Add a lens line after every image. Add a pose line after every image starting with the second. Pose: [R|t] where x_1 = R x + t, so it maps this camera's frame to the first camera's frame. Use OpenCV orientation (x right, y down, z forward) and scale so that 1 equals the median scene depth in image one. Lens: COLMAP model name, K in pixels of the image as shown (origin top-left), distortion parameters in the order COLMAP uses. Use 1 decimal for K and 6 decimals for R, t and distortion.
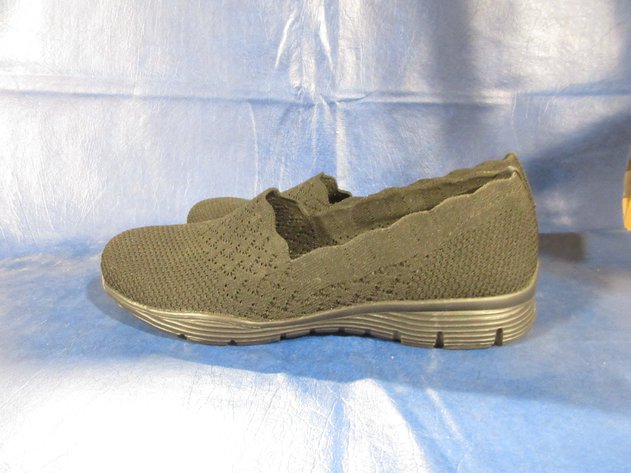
lens RADIAL K [[489.0, 0, 314.6], [0, 489.0, 233.8], [0, 0, 1]] dist [0.037559, -0.003855]
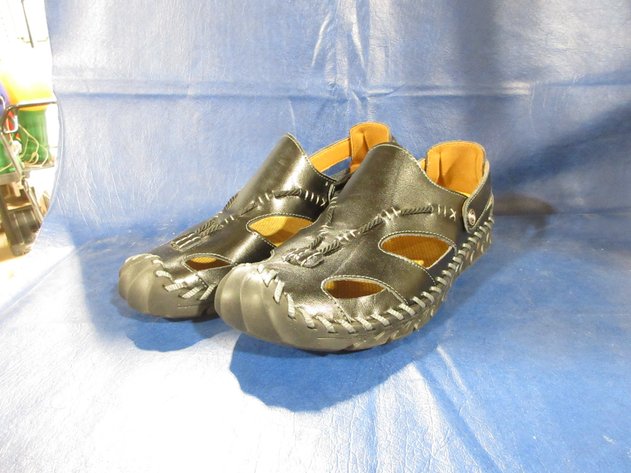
lens RADIAL K [[489.0, 0, 313.4], [0, 489.0, 235.2], [0, 0, 1]] dist [0.037559, -0.003855]
pose [[0.998003, -0.007648, -0.062708, -0.010073], [0.012711, 0.996654, 0.080741, -0.048602], [0.061881, -0.081377, 0.994761, -0.135279]]
